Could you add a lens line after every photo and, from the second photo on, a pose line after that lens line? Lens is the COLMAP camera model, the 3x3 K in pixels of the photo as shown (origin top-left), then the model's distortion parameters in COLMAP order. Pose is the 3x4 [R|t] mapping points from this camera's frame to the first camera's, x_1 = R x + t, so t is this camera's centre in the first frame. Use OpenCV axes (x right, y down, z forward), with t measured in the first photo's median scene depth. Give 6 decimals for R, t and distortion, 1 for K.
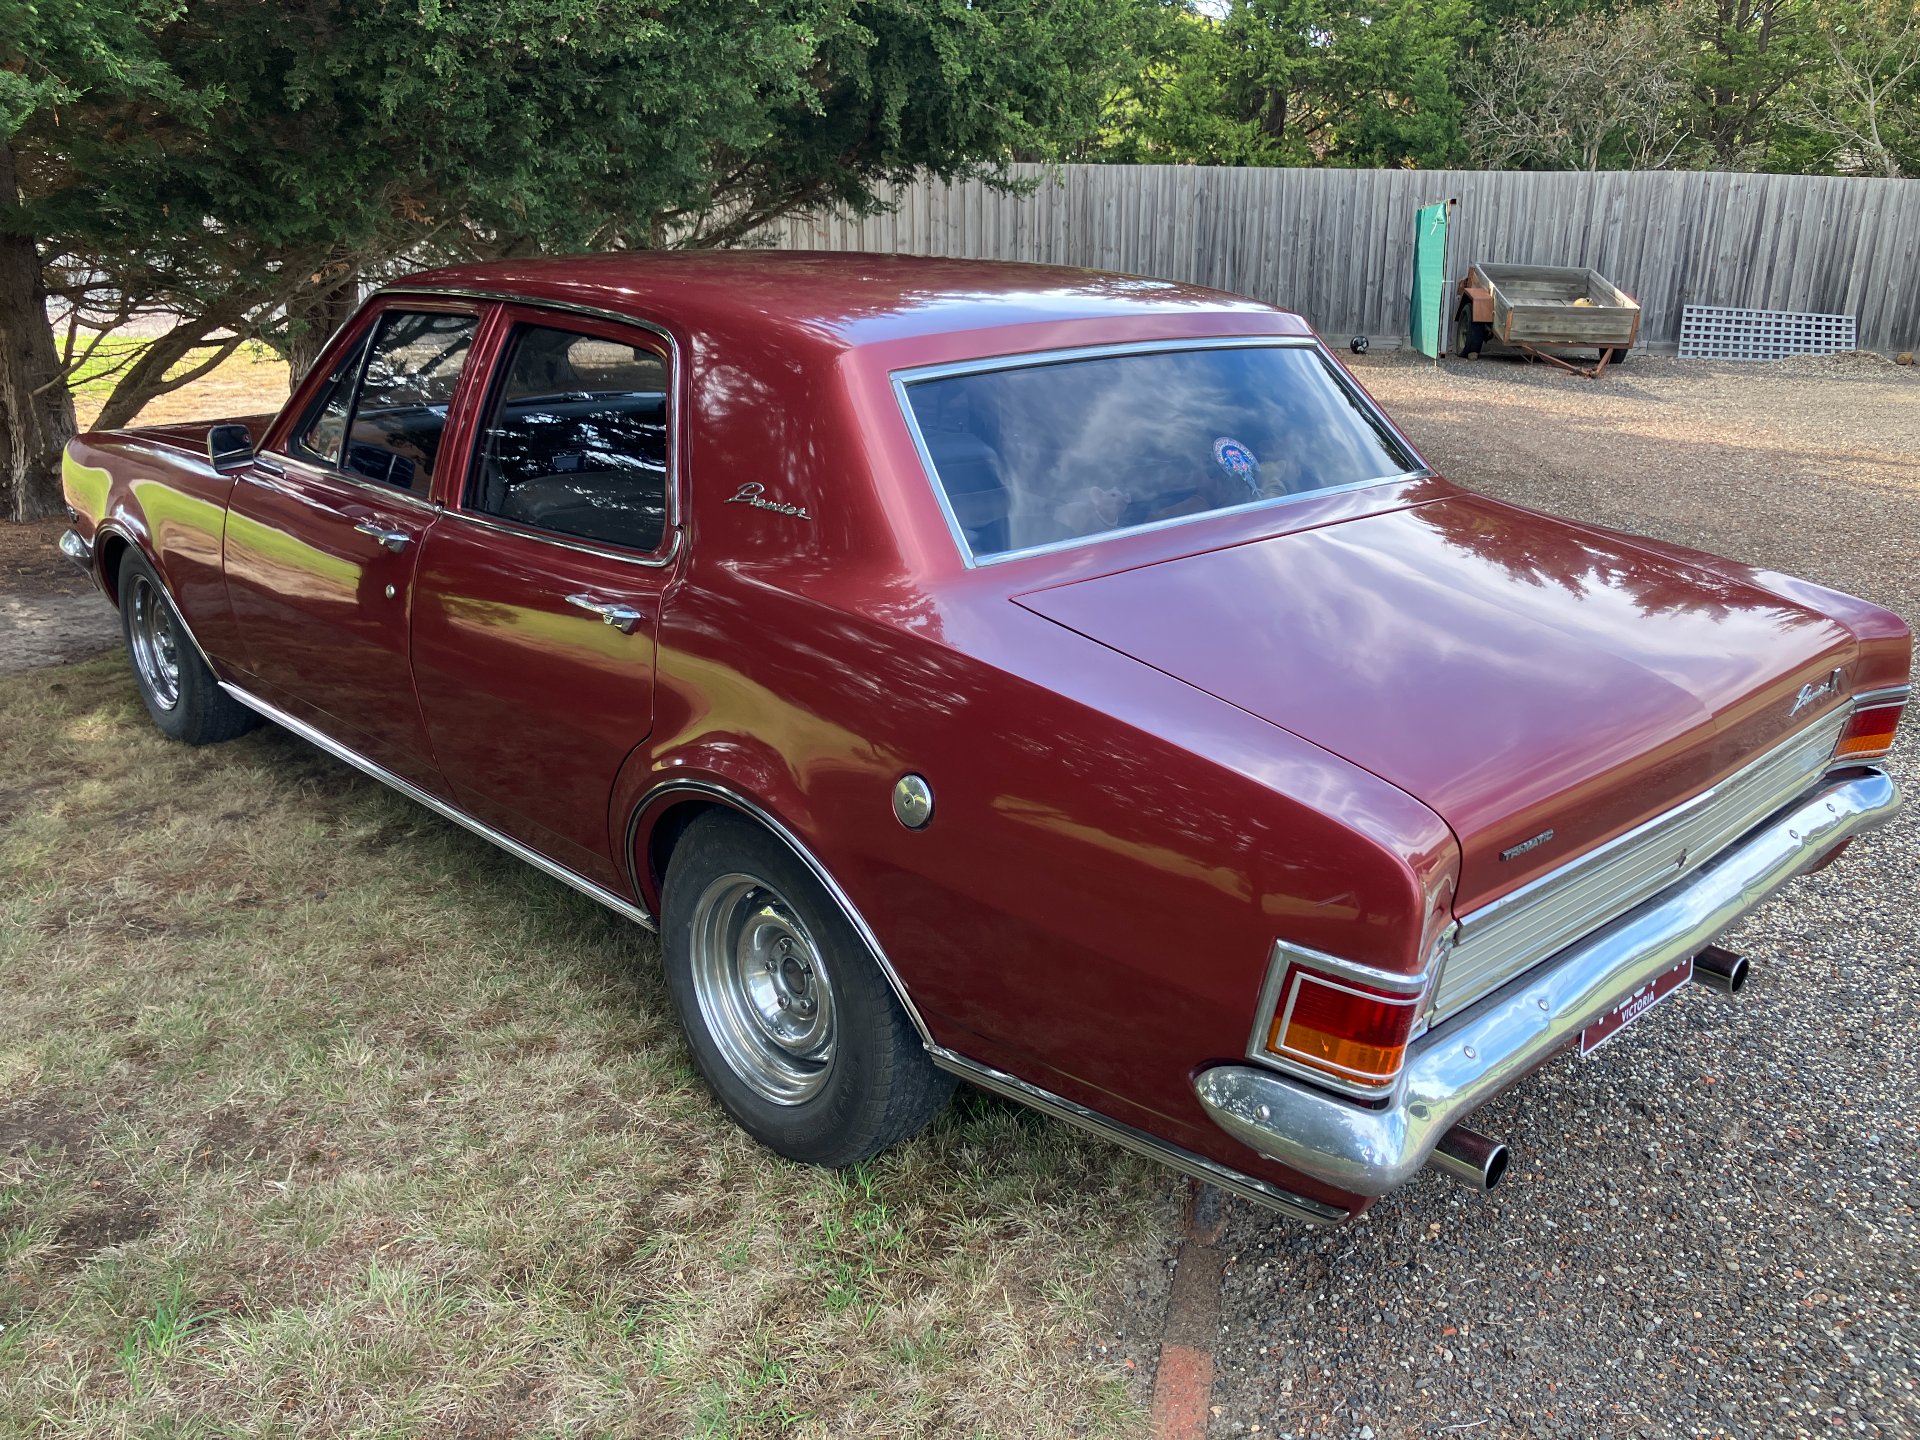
lens RADIAL K [[1591.5, 0, 954.8], [0, 1591.5, 717.1], [0, 0, 1]] dist [0.003851, 0.015029]
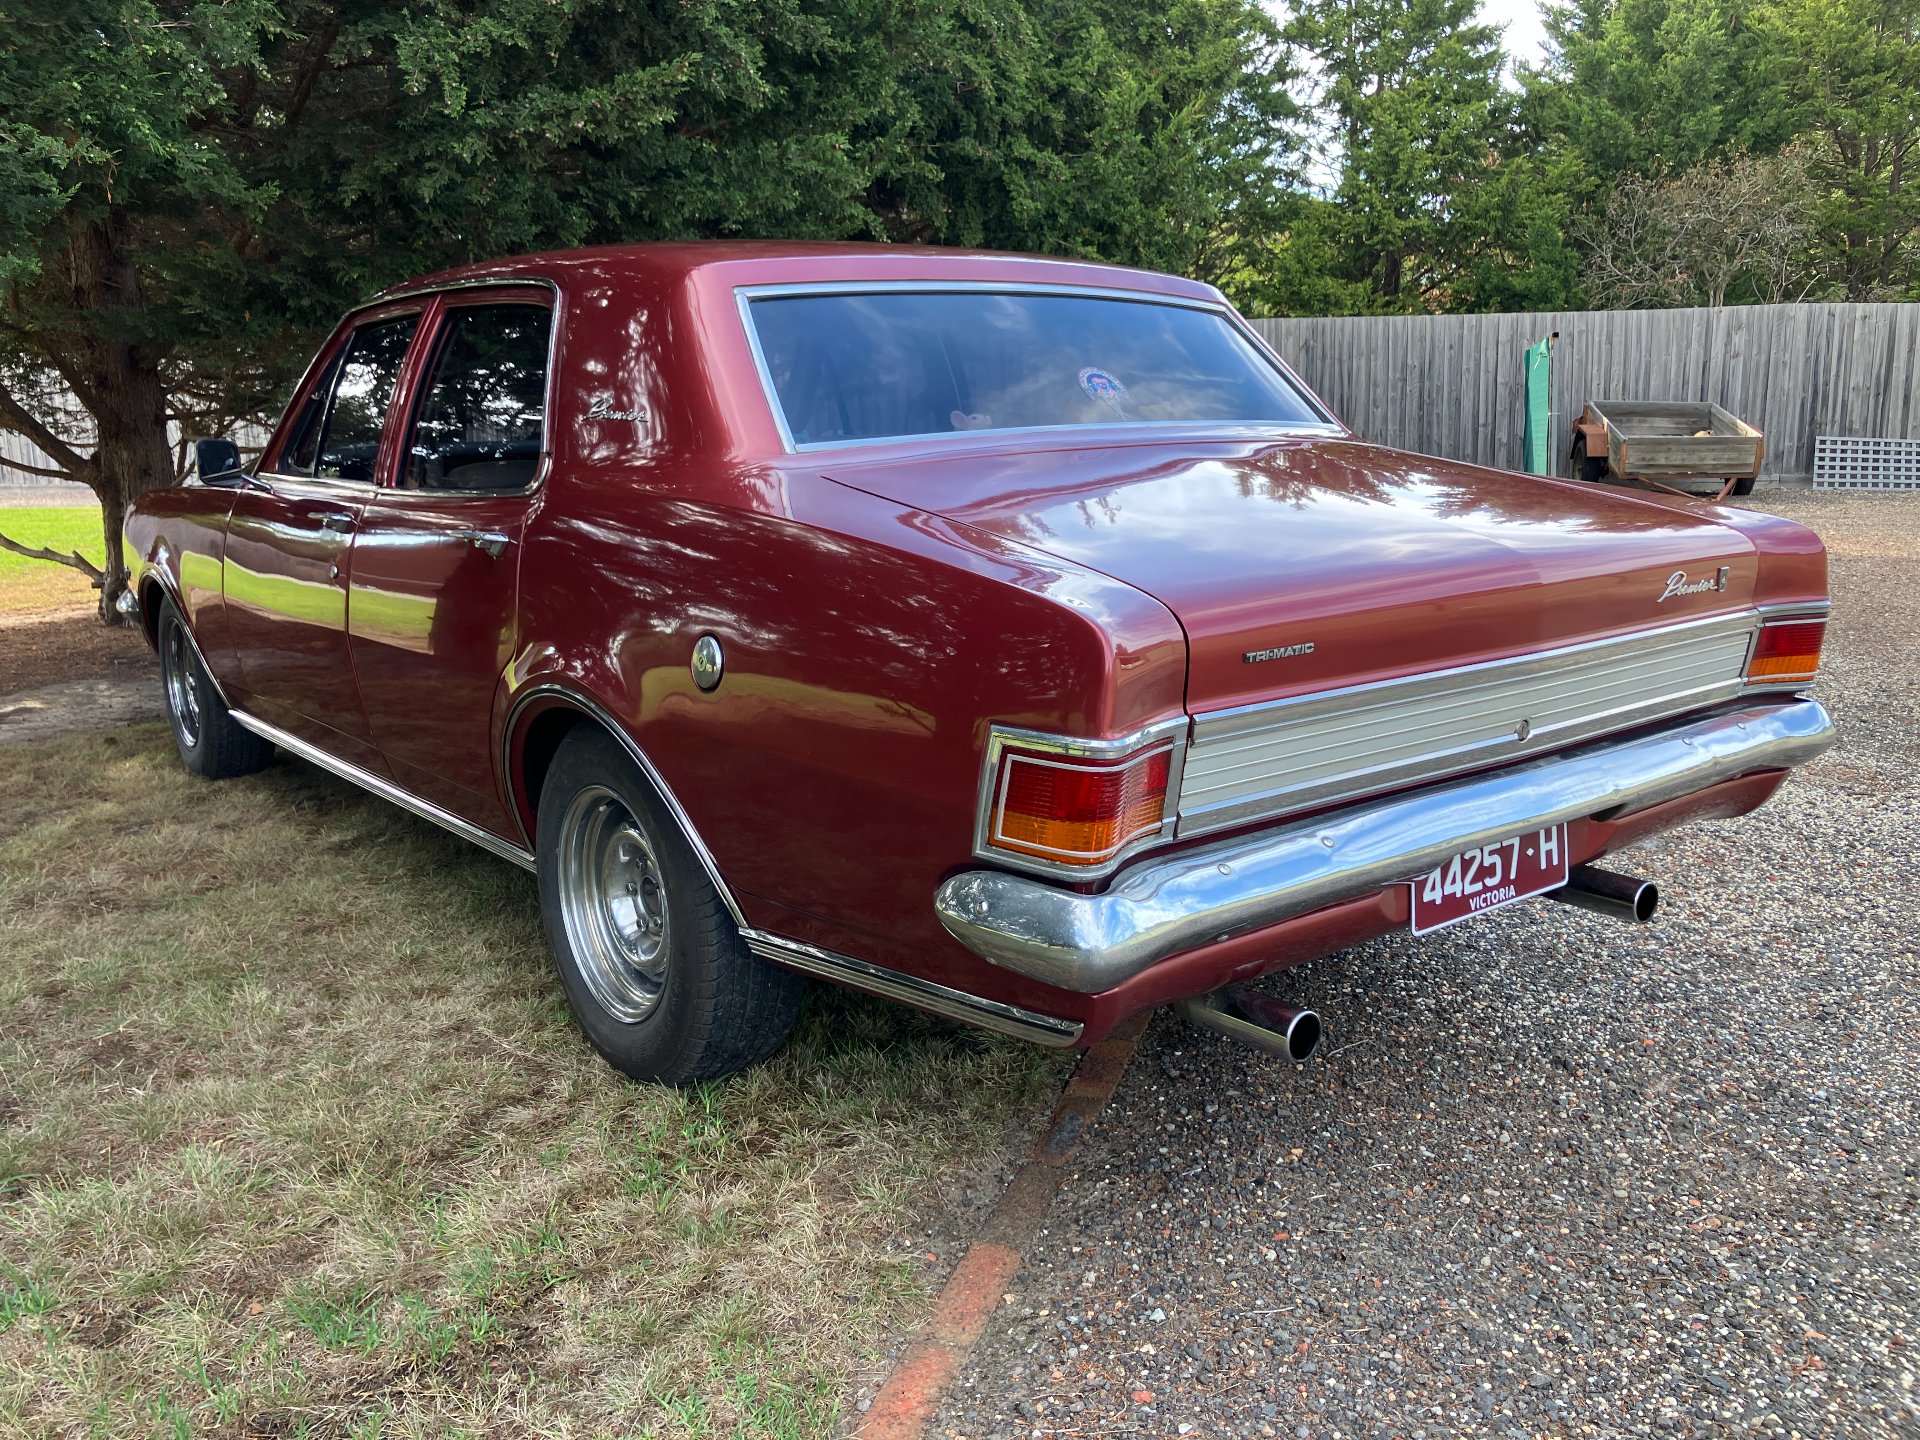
lens RADIAL K [[1591.5, 0, 941.1], [0, 1591.5, 710.0], [0, 0, 1]] dist [0.003851, 0.015029]
pose [[0.994434, -0.010425, -0.104848, 0.171268], [-0.002233, 0.992784, -0.119892, 0.154428], [0.105341, 0.119459, 0.987235, 0.021434]]
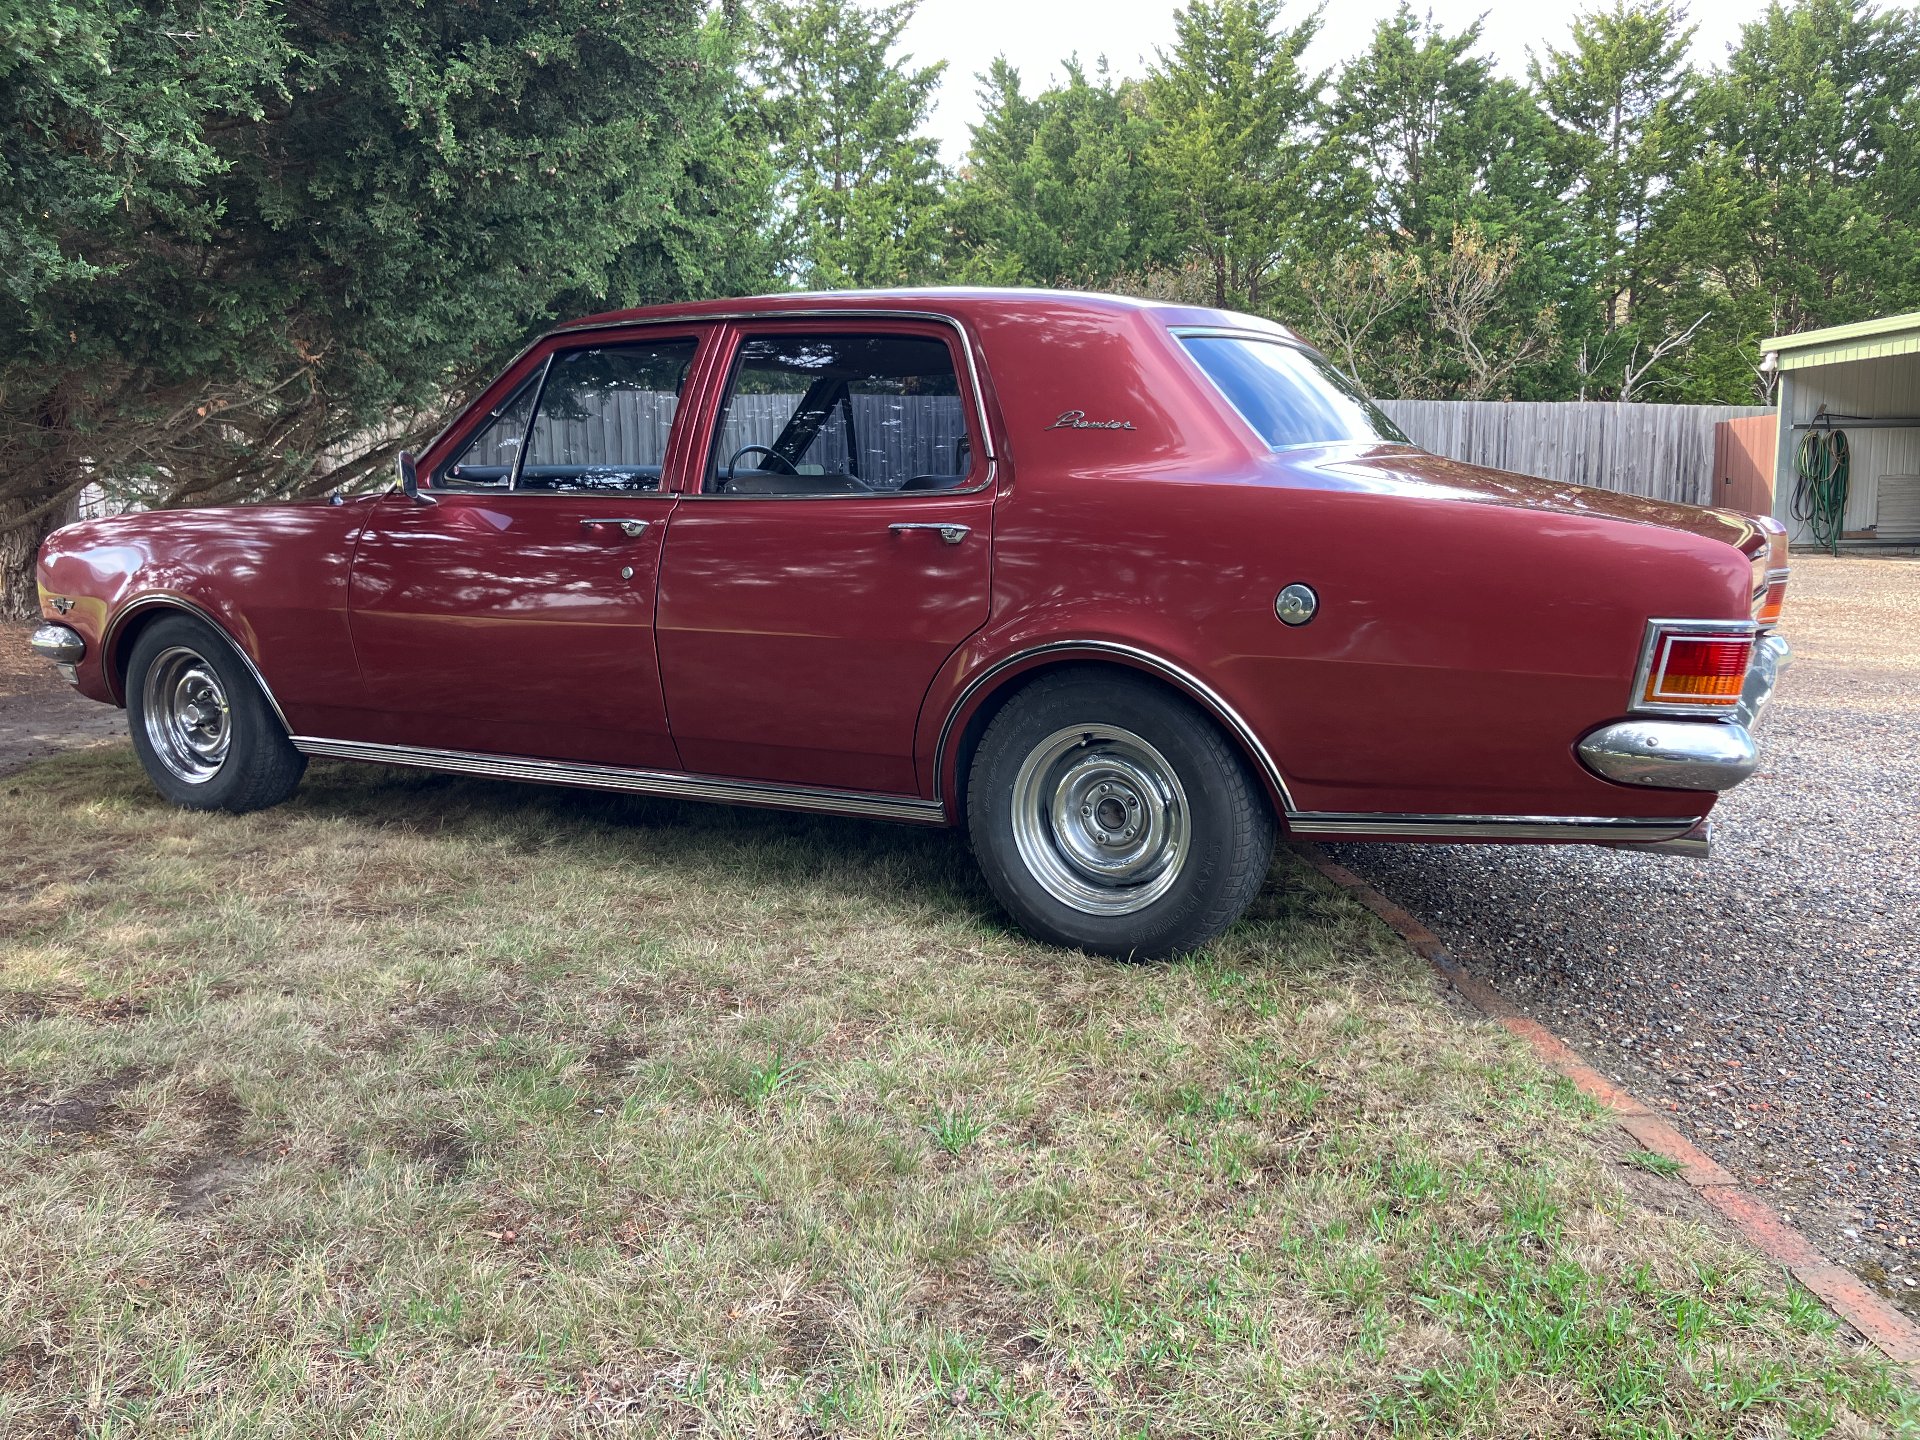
lens RADIAL K [[1591.5, 0, 950.9], [0, 1591.5, 708.8], [0, 0, 1]] dist [0.003851, 0.015029]
pose [[0.957506, -0.056114, 0.282902, -0.518813], [0.100963, 0.984040, -0.146531, 0.231613], [-0.270165, 0.168867, 0.947890, -0.126672]]
